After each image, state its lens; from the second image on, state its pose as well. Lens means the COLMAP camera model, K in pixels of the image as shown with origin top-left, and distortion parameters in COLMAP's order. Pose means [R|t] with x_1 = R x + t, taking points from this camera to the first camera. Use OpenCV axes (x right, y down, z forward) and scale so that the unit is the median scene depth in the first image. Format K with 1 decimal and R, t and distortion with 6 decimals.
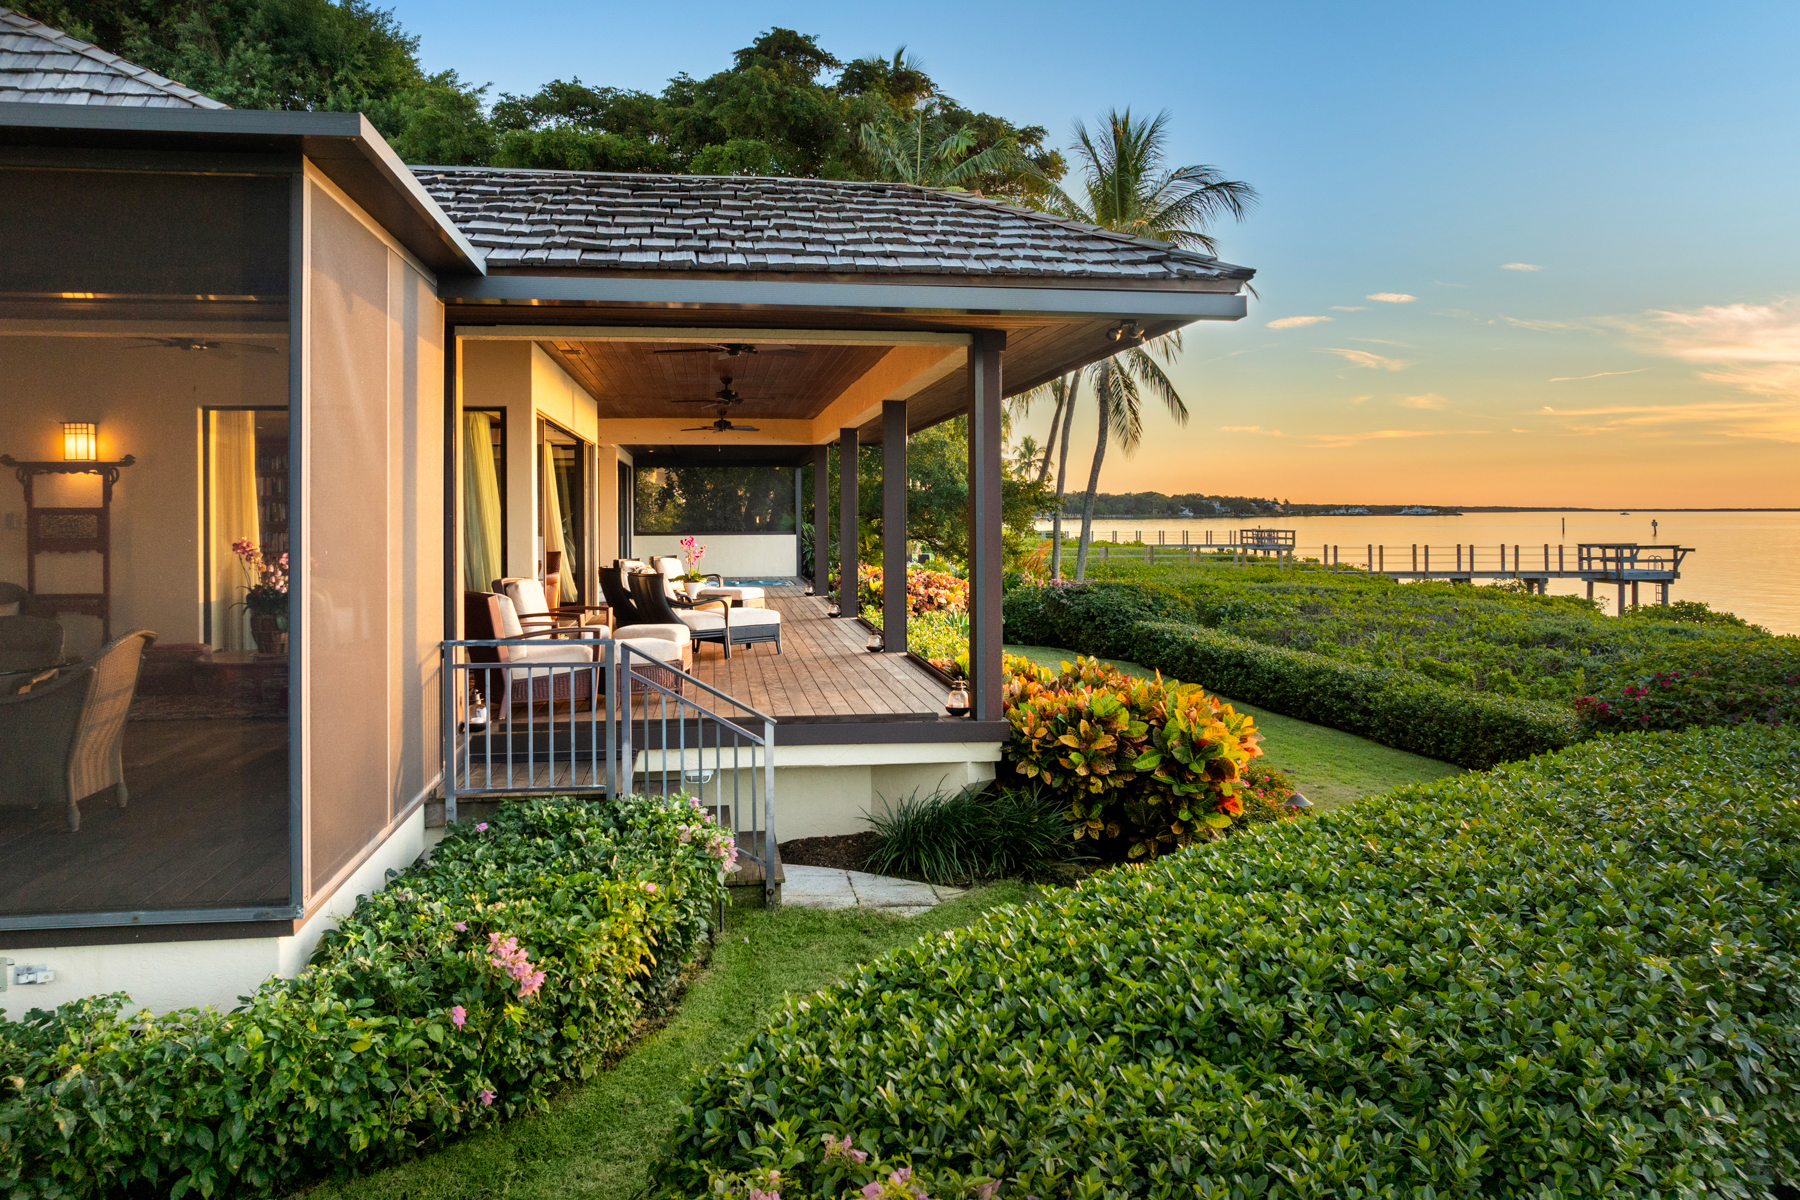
lens RADIAL K [[1282.1, 0, 907.2], [0, 1282.1, 514.2], [0, 0, 1]] dist [-0.022074, -0.008937]
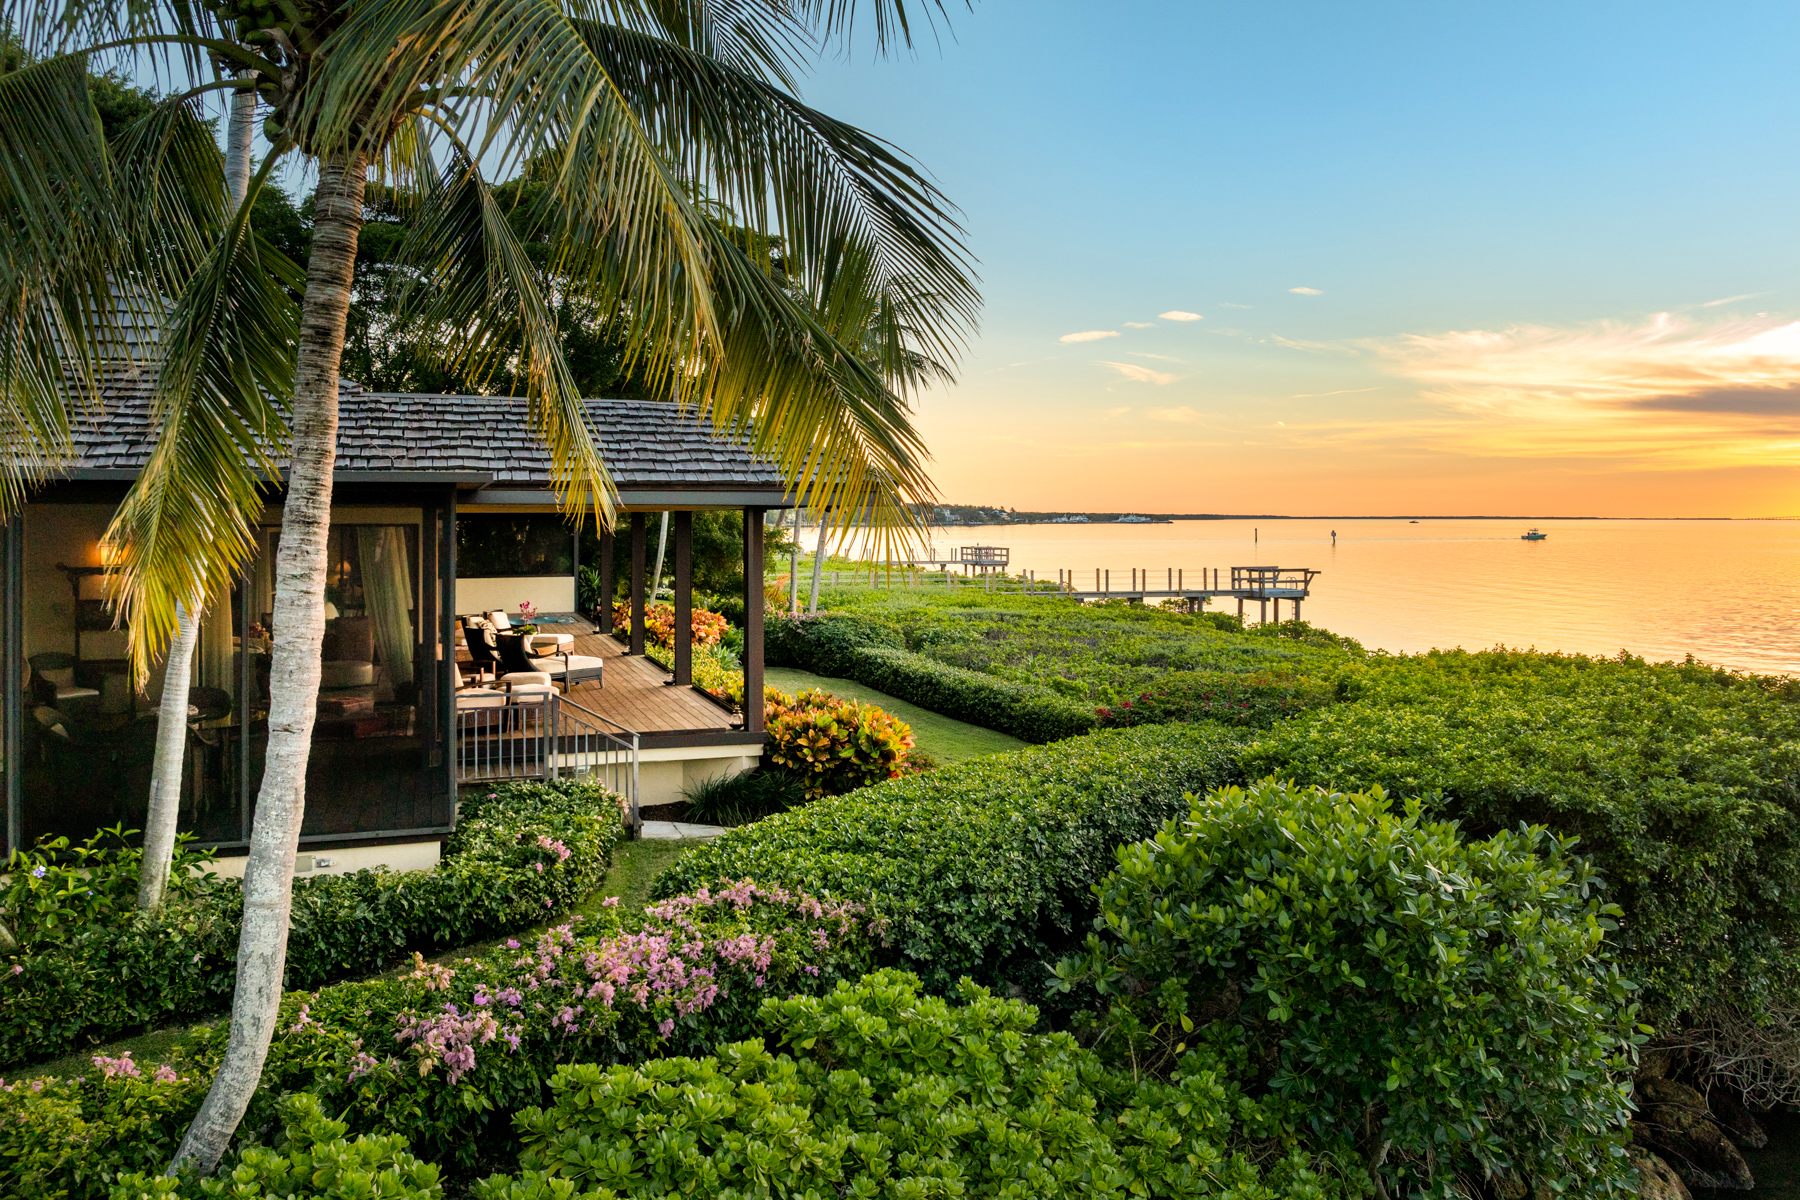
lens RADIAL K [[1282.1, 0, 907.2], [0, 1282.1, 514.2], [0, 0, 1]] dist [-0.022074, -0.008937]
pose [[0.978936, 0.005385, 0.204096, -0.076133], [-0.004388, 0.999976, -0.005337, -0.102695], [-0.204120, 0.004329, 0.978936, -0.610089]]
